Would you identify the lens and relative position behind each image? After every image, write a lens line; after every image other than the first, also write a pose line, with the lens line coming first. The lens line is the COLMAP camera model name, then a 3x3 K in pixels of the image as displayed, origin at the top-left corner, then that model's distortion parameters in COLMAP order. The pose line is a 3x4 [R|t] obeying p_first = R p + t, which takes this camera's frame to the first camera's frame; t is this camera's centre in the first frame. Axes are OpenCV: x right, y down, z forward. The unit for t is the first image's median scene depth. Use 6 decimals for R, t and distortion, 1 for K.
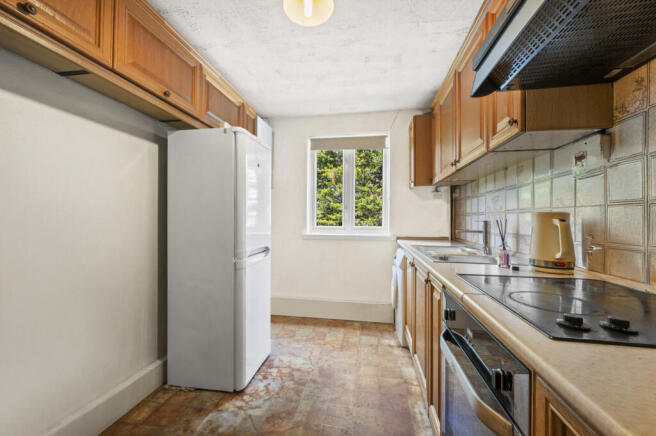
lens RADIAL K [[260.2, 0, 327.8], [0, 260.2, 215.5], [0, 0, 1]] dist [-0.001166, -0.000292]
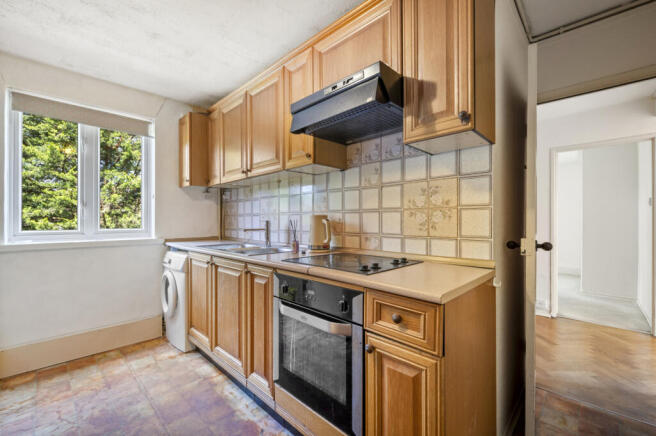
lens RADIAL K [[278.0, 0, 328.0], [0, 278.0, 218.0], [0, 0, 1]] dist [0.000264, 0.000005]
pose [[0.567060, 0.000302, 0.823676, -0.255587], [-0.008762, 0.999946, 0.005666, -0.002122], [-0.823630, -0.010430, 0.567032, -0.008938]]
